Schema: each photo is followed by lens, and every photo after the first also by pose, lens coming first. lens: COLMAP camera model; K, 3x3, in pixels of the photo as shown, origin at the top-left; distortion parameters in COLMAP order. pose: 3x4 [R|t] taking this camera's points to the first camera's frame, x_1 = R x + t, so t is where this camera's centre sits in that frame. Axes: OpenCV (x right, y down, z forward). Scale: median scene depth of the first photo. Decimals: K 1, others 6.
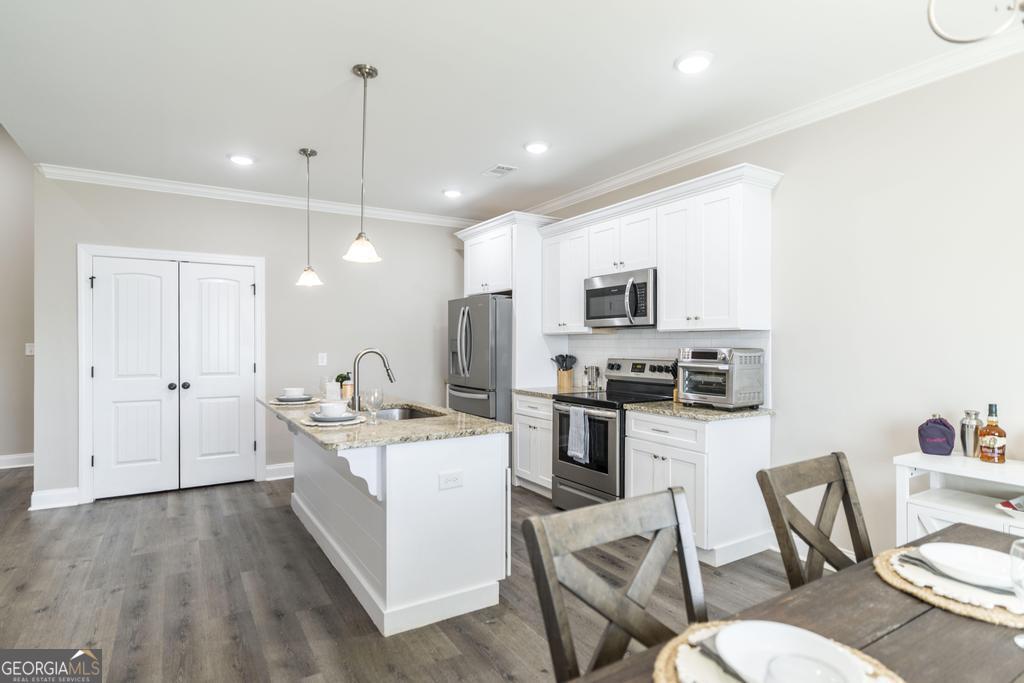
lens RADIAL K [[549.9, 0, 512.0], [0, 549.9, 341.5], [0, 0, 1]] dist [-0.002066, -0.000428]
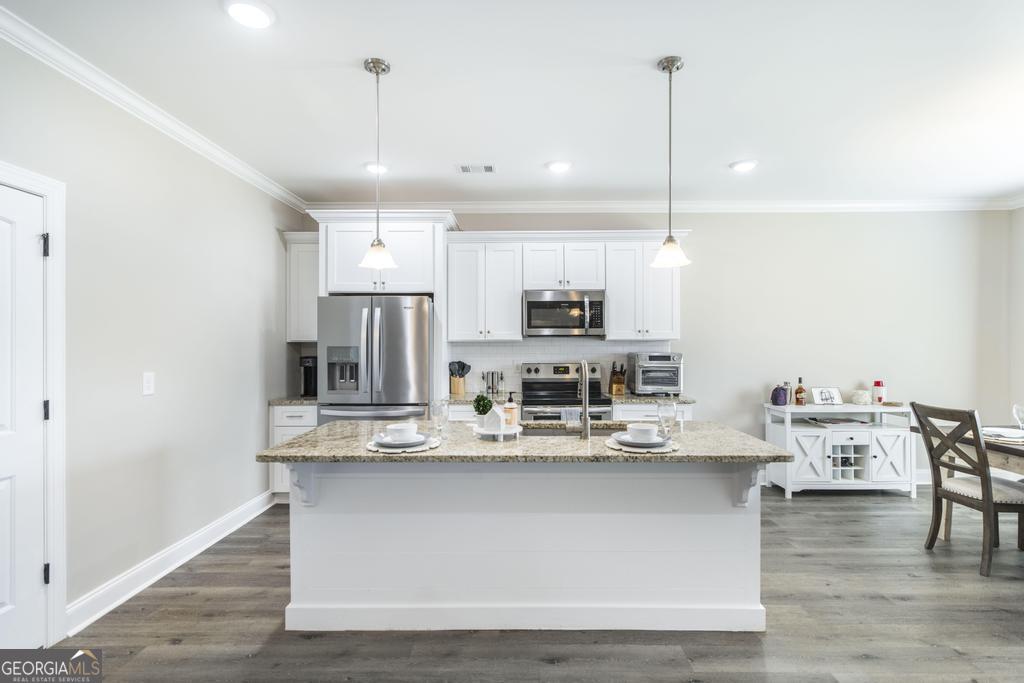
lens RADIAL K [[504.6, 0, 512.0], [0, 504.6, 341.5], [0, 0, 1]] dist [-0.003285, -0.000653]
pose [[0.529136, 0.001089, 0.848536, -0.782092], [0.001731, 0.999996, -0.002363, -0.012363], [-0.848535, 0.002719, 0.529132, 0.533774]]
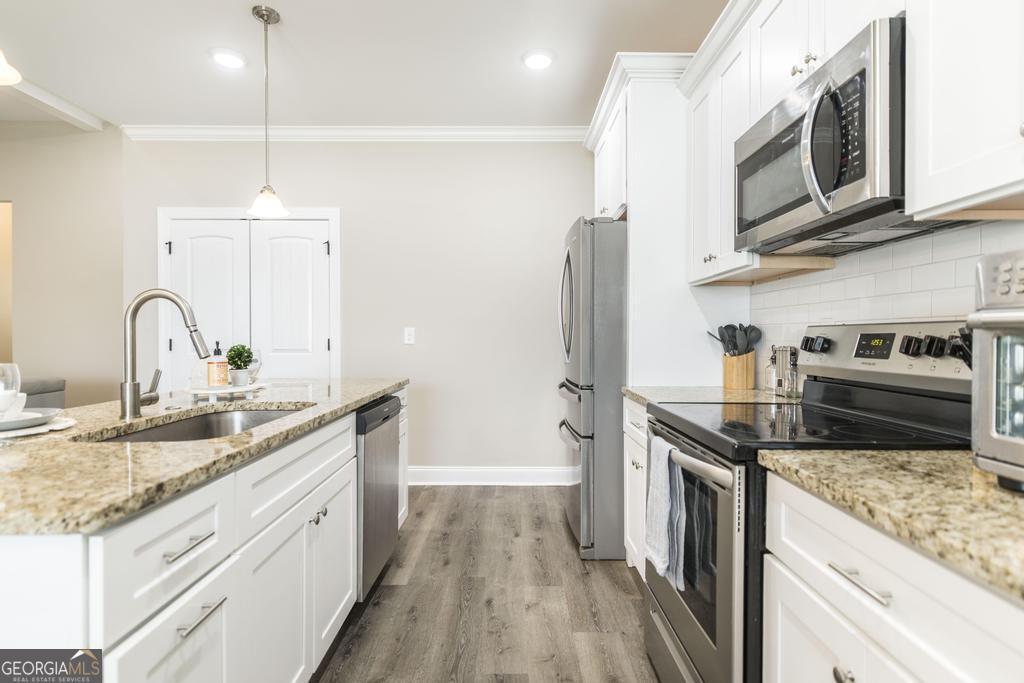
lens RADIAL K [[528.5, 0, 516.1], [0, 528.5, 338.6], [0, 0, 1]] dist [-0.000906, -0.001253]
pose [[0.854122, 0.004206, -0.520056, 0.217444], [-0.002084, 0.999987, 0.004665, 0.043364], [0.520069, -0.002901, 0.854120, 0.596830]]
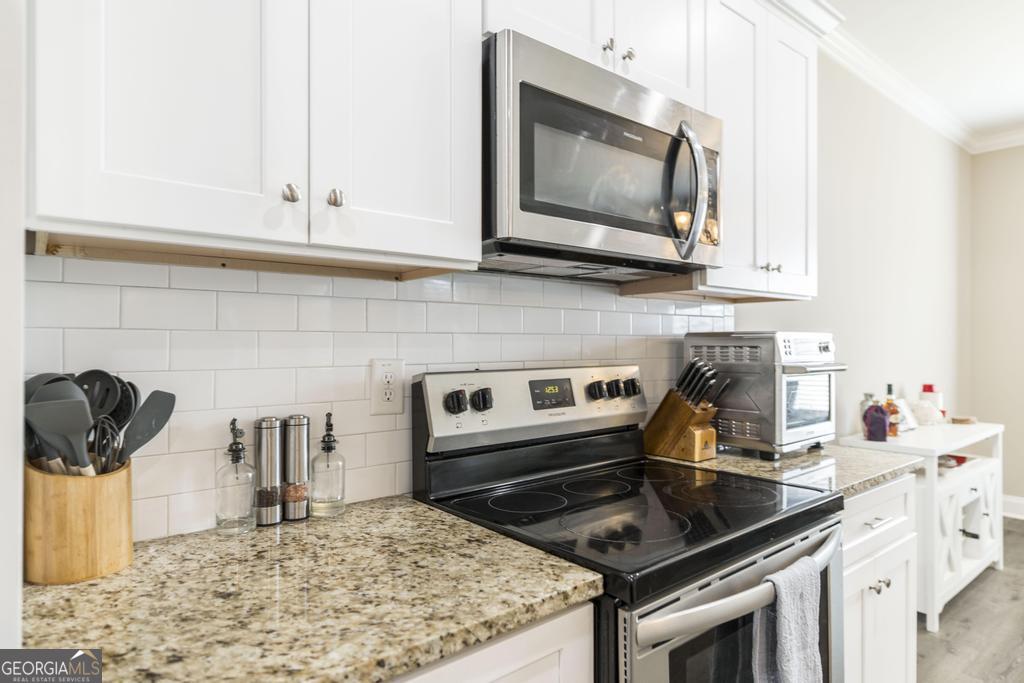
lens RADIAL K [[602.9, 0, 534.9], [0, 602.9, 340.1], [0, 0, 1]] dist [0.000593, -0.000406]
pose [[-0.156466, 0.004676, 0.987672, -0.127315], [-0.000276, 0.999989, -0.004778, 0.018219], [-0.987683, -0.001021, -0.156463, 1.108946]]
